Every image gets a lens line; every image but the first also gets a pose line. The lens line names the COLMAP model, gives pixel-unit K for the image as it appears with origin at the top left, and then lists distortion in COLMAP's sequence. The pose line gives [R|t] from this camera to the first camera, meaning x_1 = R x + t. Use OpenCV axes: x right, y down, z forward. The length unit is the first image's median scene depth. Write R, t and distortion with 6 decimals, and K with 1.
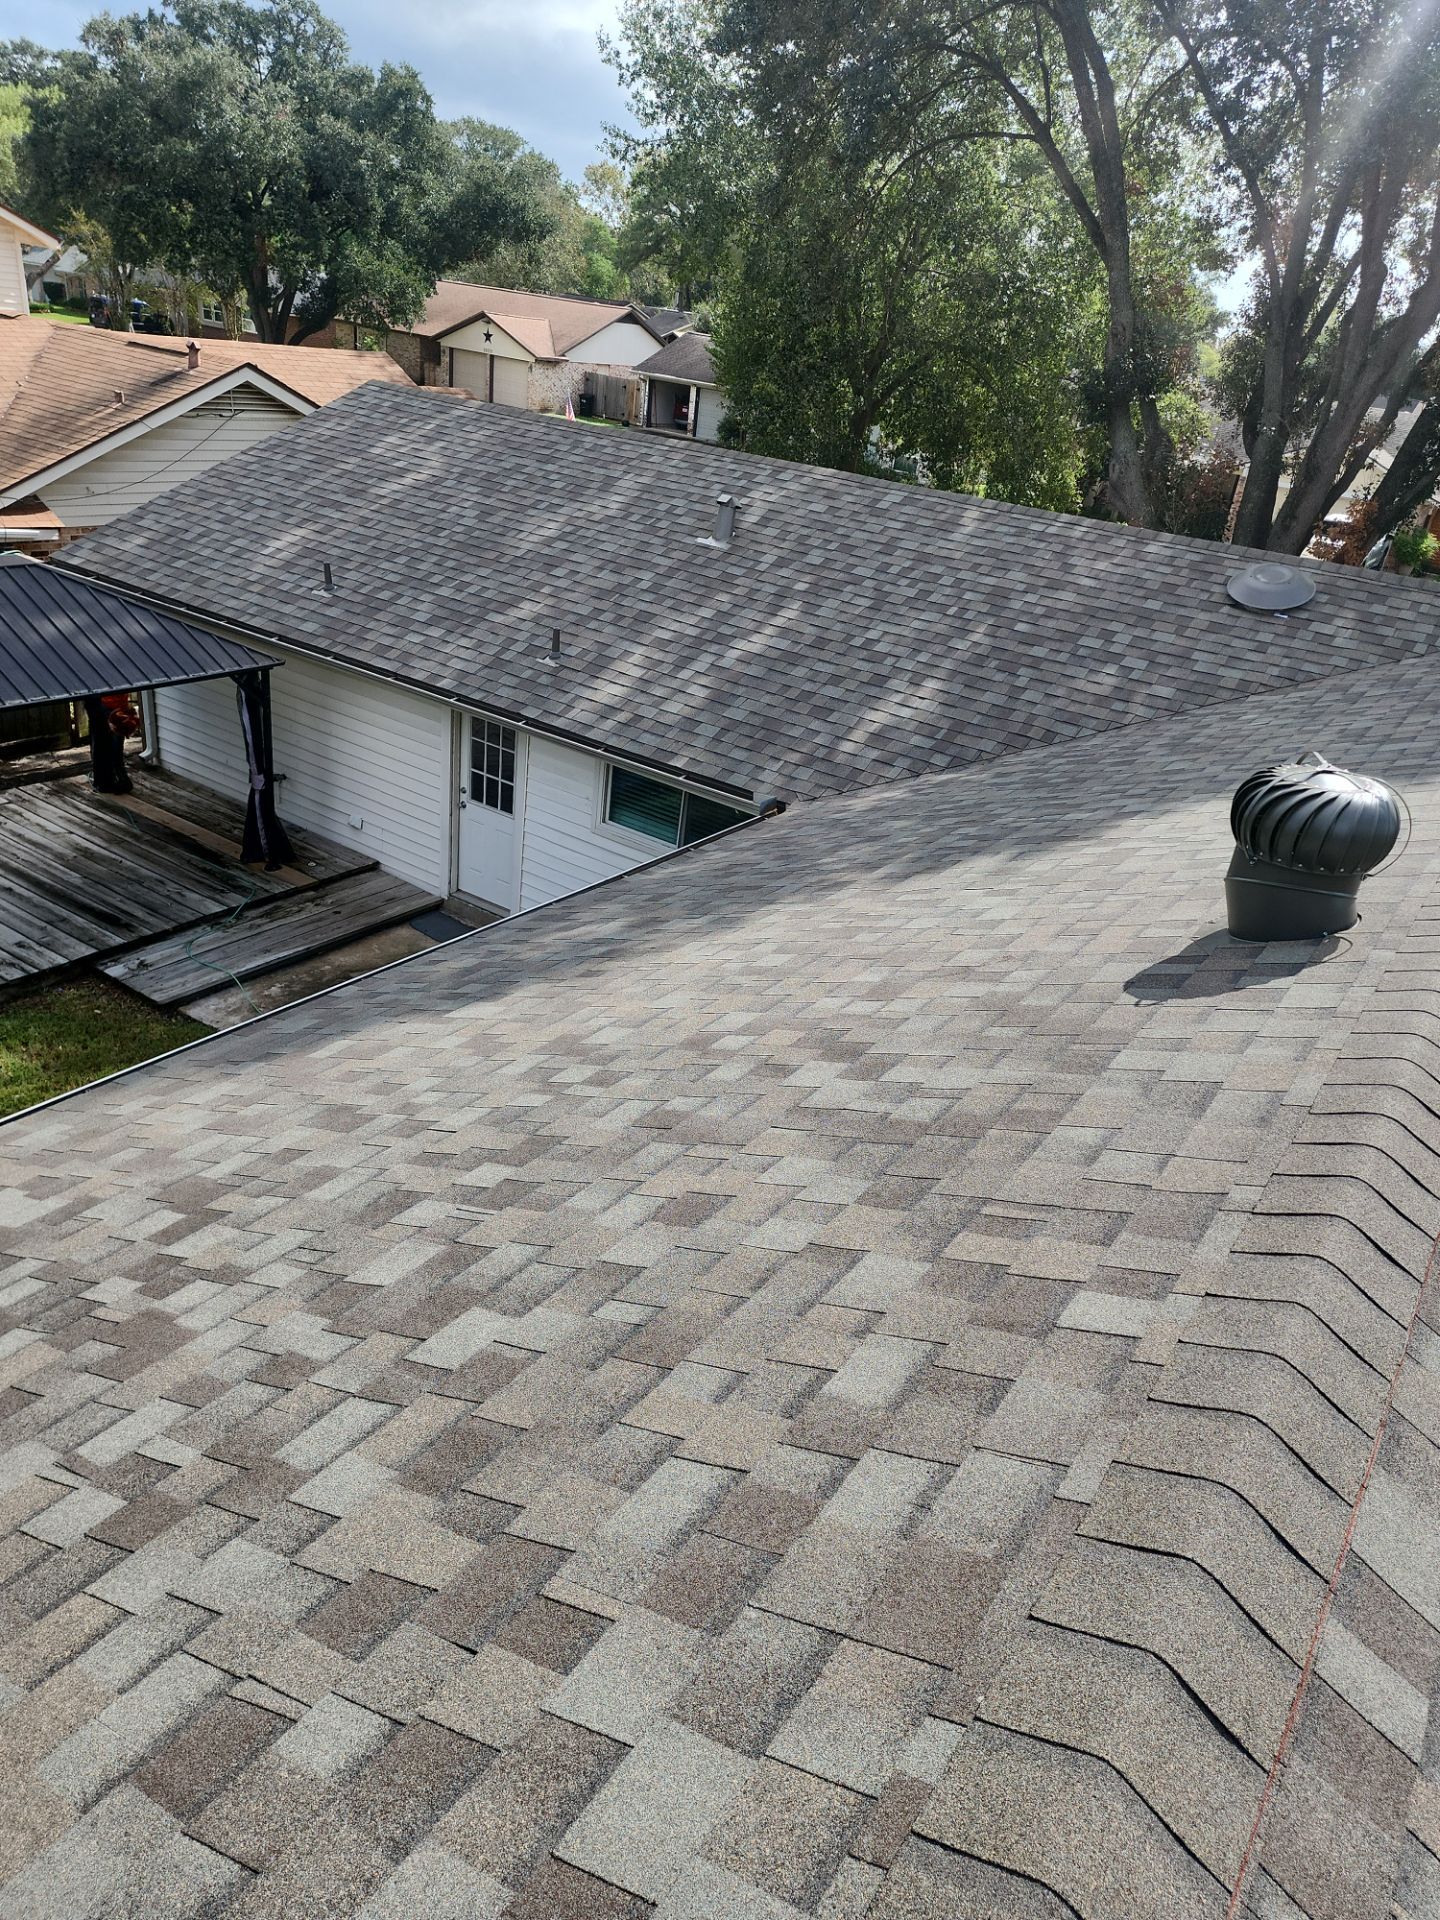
lens RADIAL K [[1296.3, 0, 728.1], [0, 1296.3, 954.3], [0, 0, 1]] dist [0.088957, -0.072765]
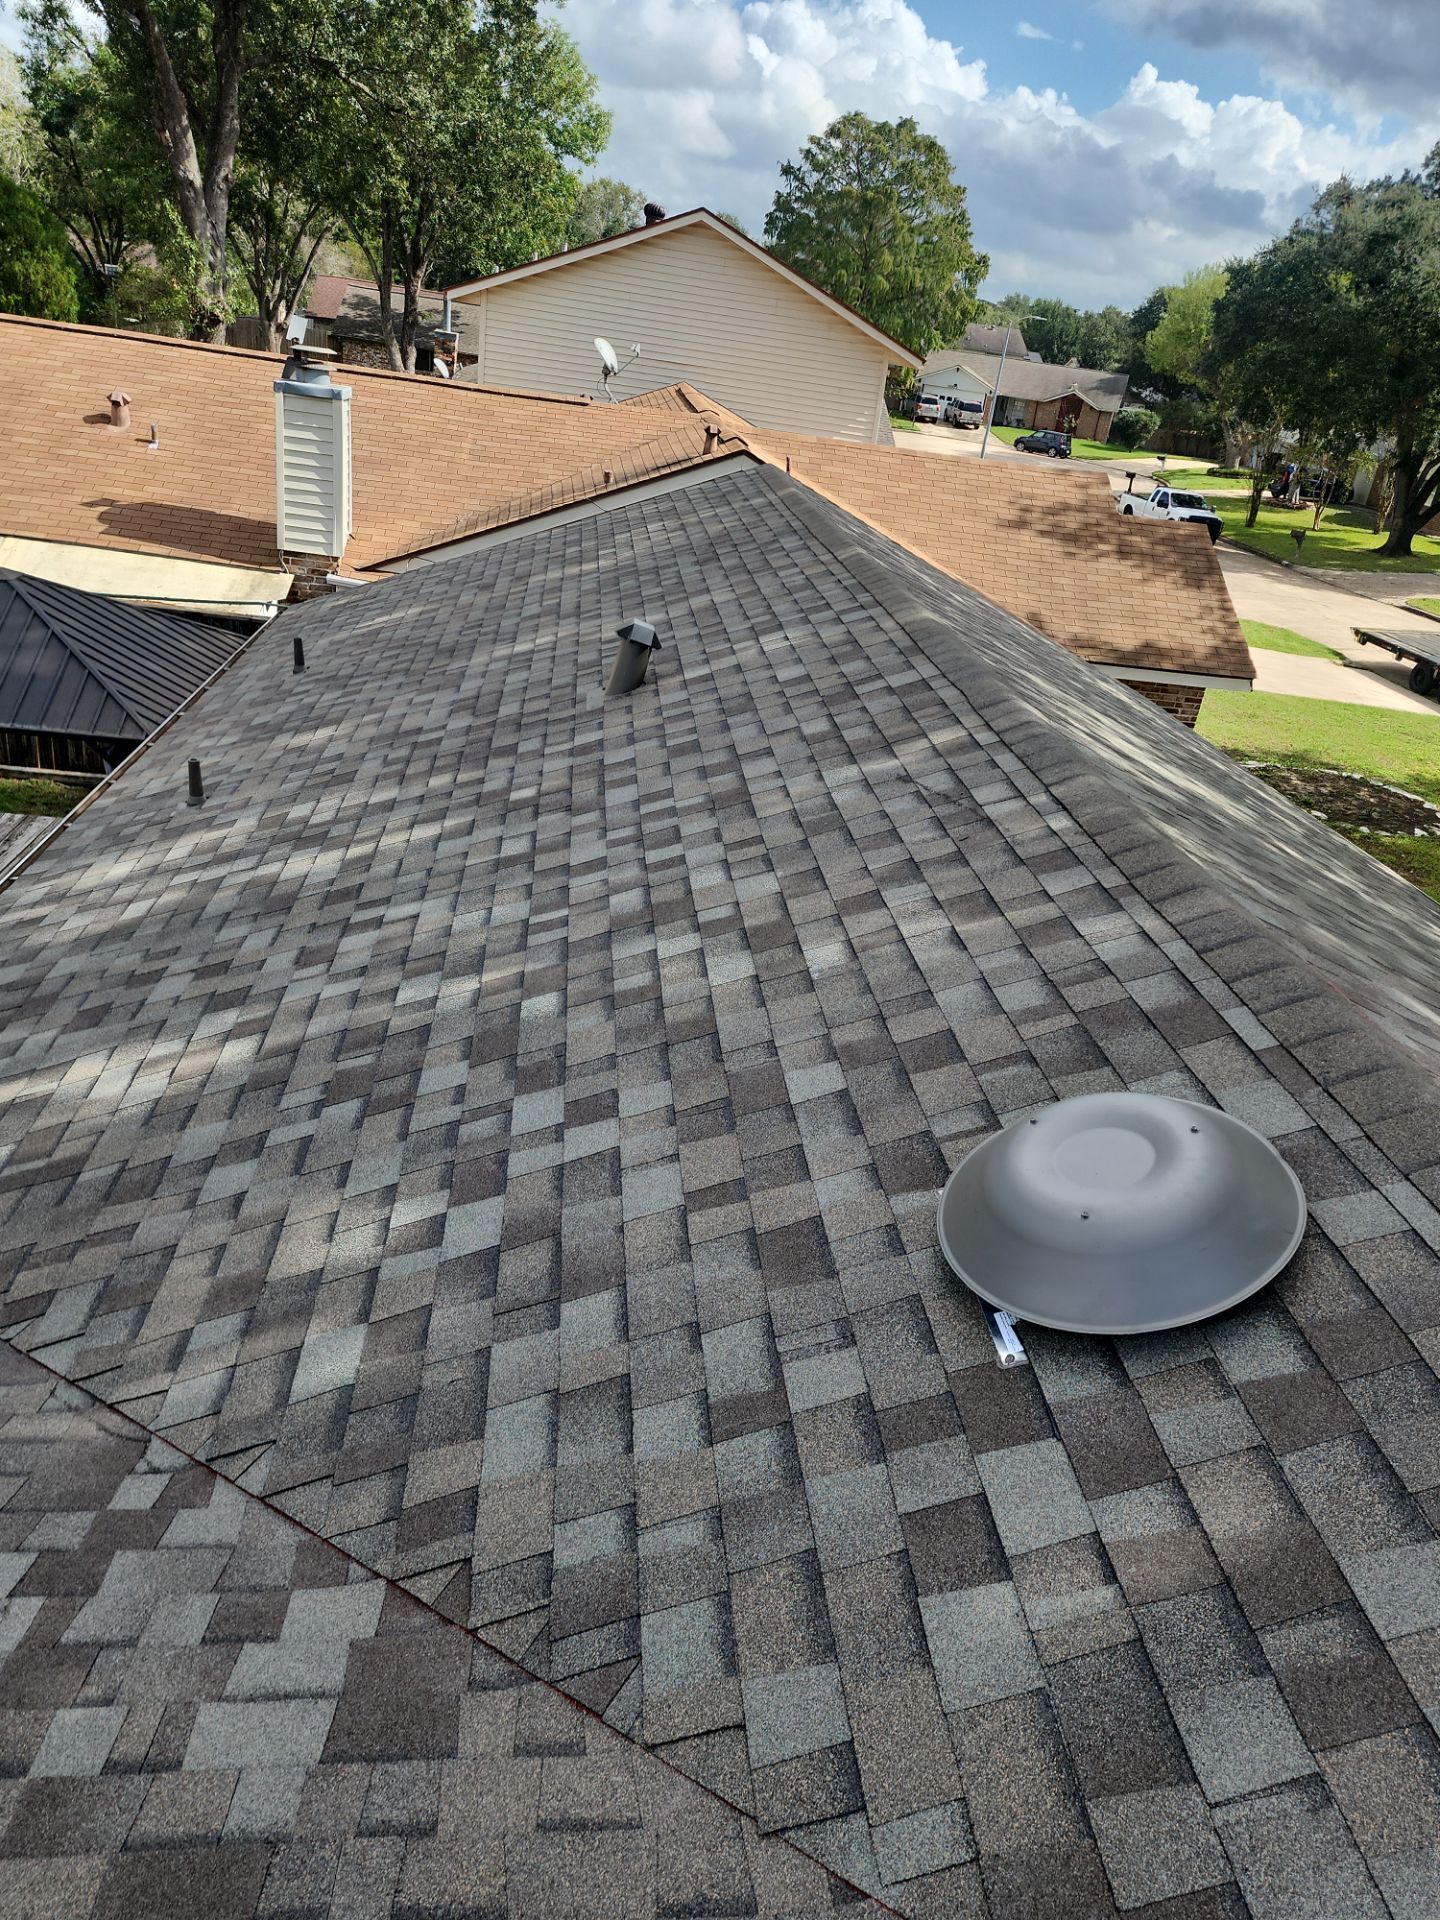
lens RADIAL K [[1292.6, 0, 743.2], [0, 1292.6, 964.1], [0, 0, 1]] dist [0.089900, -0.068184]
pose [[0.643828, 0.308186, -0.700362, 0.504955], [-0.384855, 0.921527, 0.051718, -0.296434], [0.661341, 0.236241, 0.711911, 0.761902]]
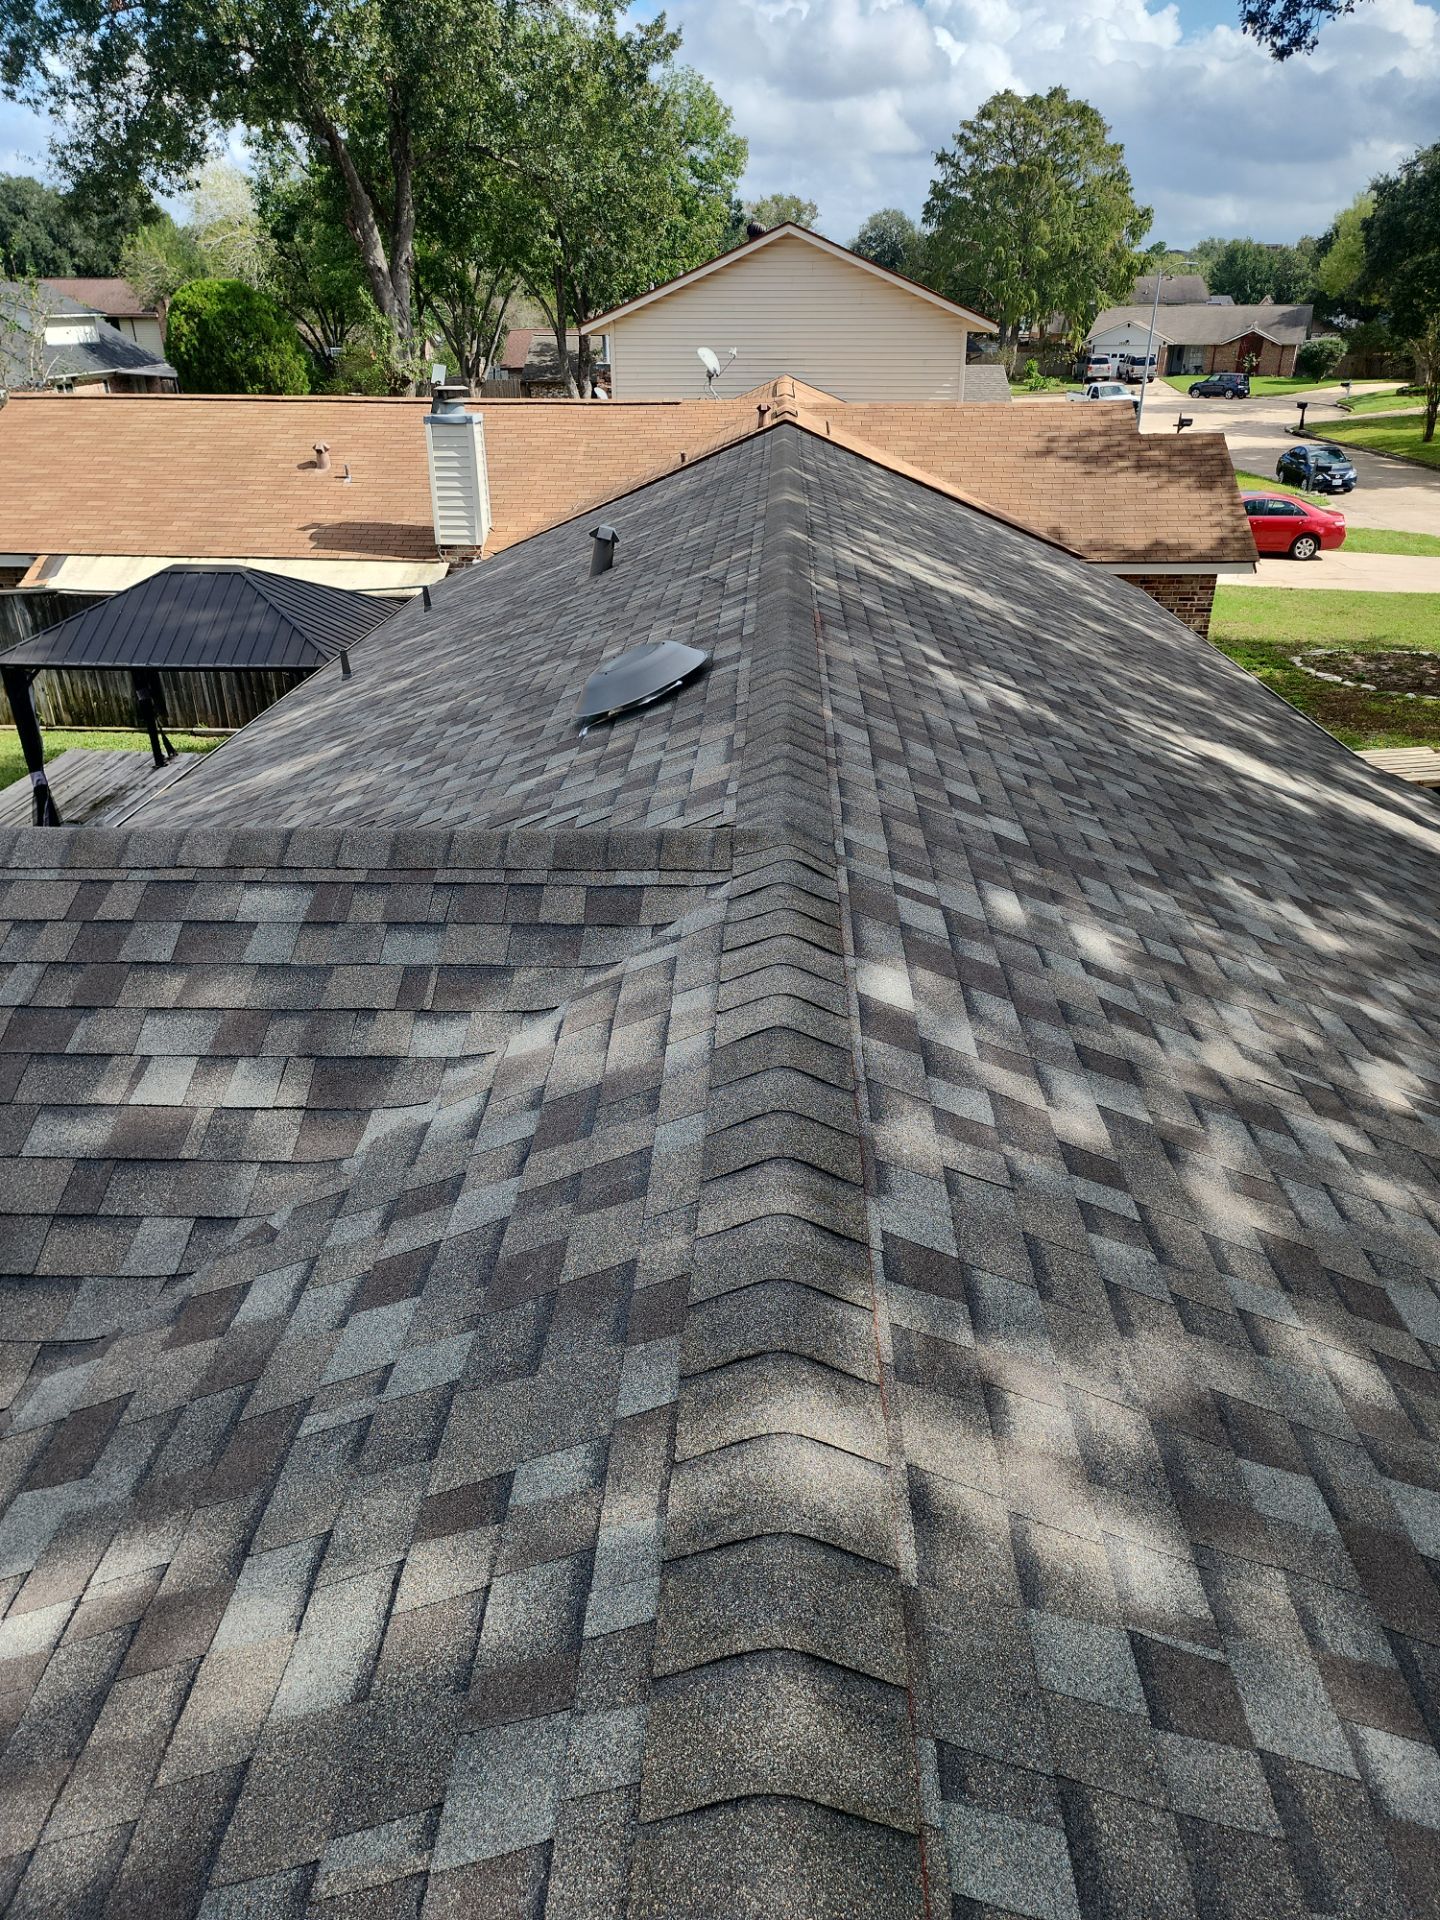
lens RADIAL K [[1278.4, 0, 743.5], [0, 1278.4, 964.7], [0, 0, 1]] dist [0.091562, -0.074443]
pose [[0.528881, 0.274561, -0.803058, 0.877803], [-0.313879, 0.942413, 0.115491, -0.236346], [0.788521, 0.190982, 0.584603, 0.724158]]
